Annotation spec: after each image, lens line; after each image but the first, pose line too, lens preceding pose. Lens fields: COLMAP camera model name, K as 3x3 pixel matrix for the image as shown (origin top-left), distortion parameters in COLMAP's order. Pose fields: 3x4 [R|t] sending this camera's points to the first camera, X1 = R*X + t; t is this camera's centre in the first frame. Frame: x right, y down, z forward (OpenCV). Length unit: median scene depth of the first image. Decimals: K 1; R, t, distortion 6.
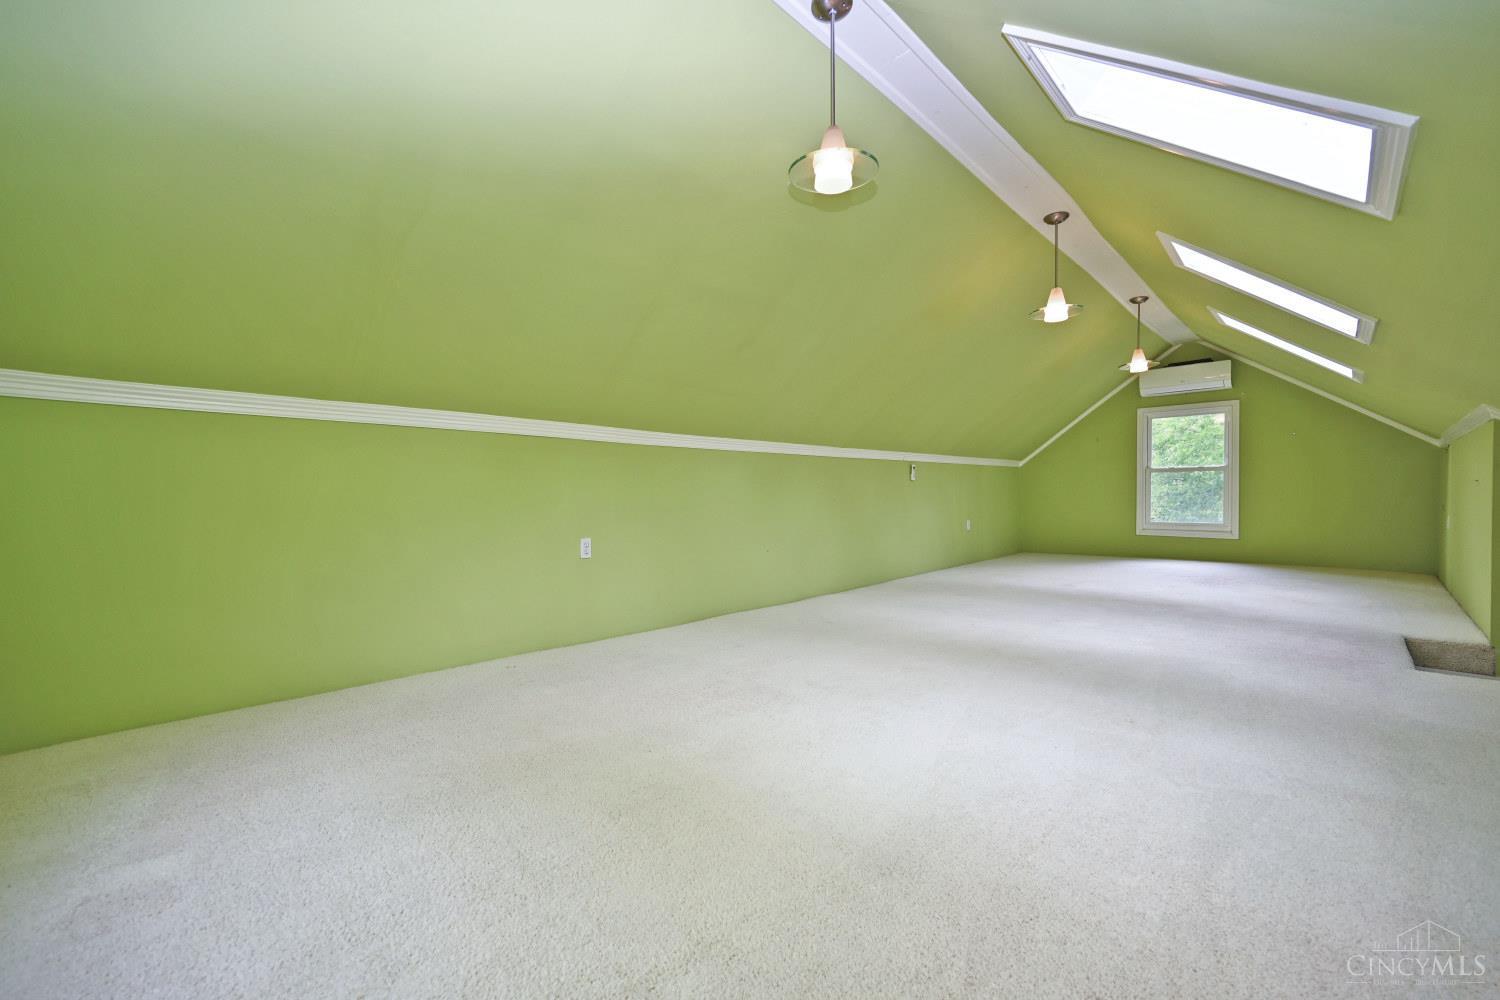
lens RADIAL K [[598.5, 0, 743.7], [0, 598.5, 501.6], [0, 0, 1]] dist [-0.000826, -0.000517]
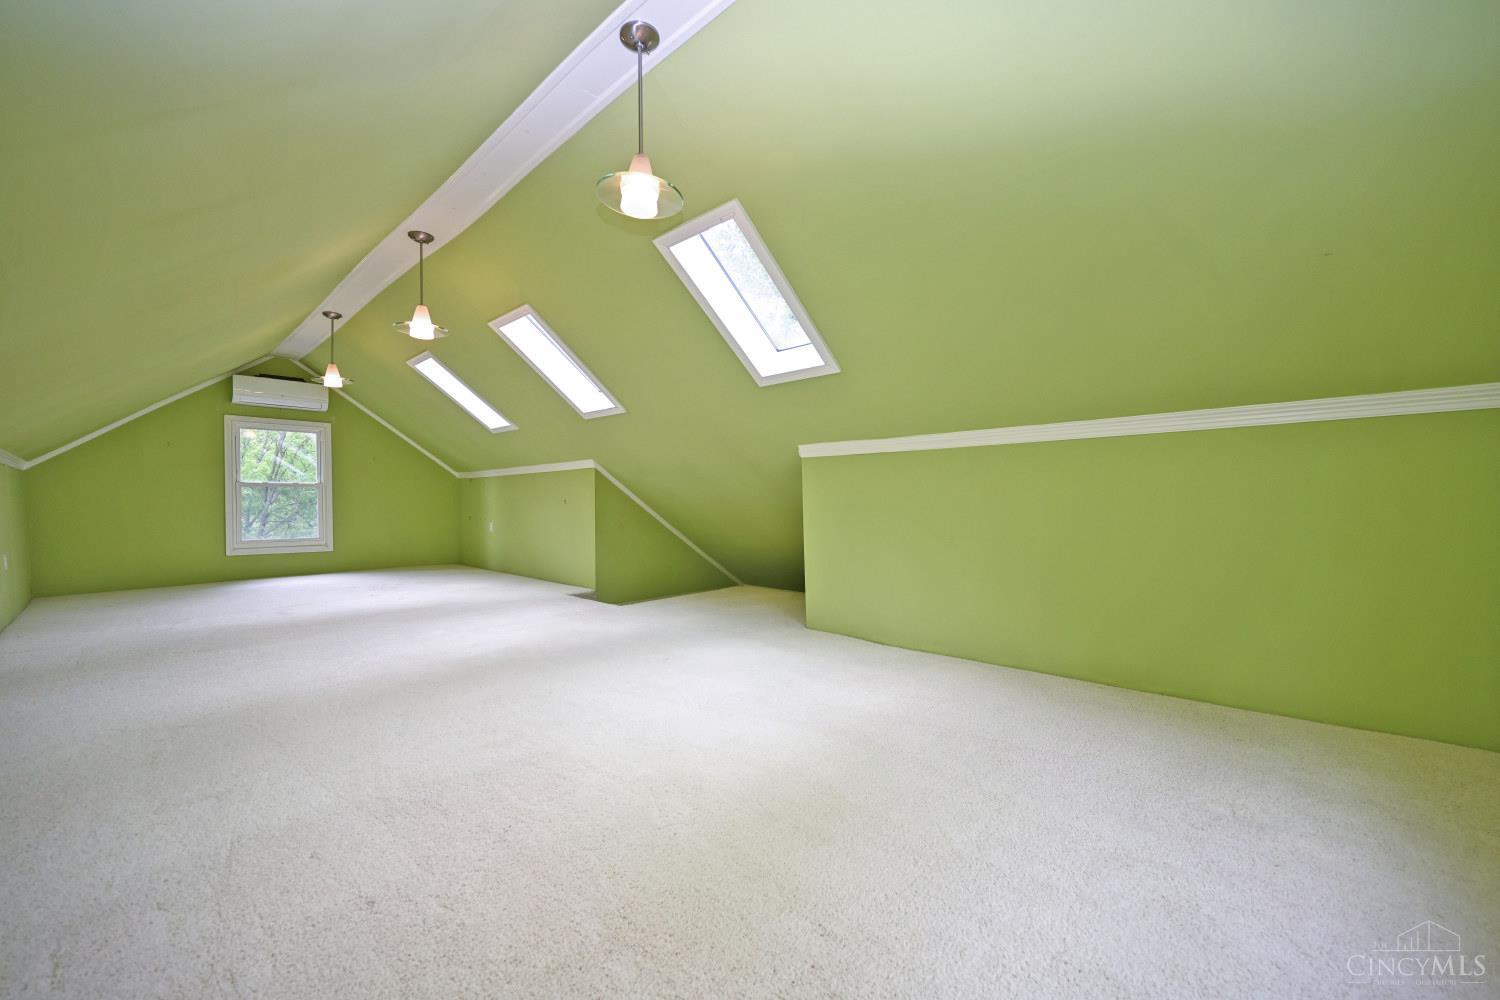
lens RADIAL K [[598.5, 0, 743.7], [0, 598.5, 501.6], [0, 0, 1]] dist [-0.000826, -0.000517]
pose [[-0.025424, 0.008661, 0.999639, -0.278064], [0.016089, 0.999837, -0.008253, -0.006274], [-0.999547, 0.015873, -0.025559, 0.270987]]
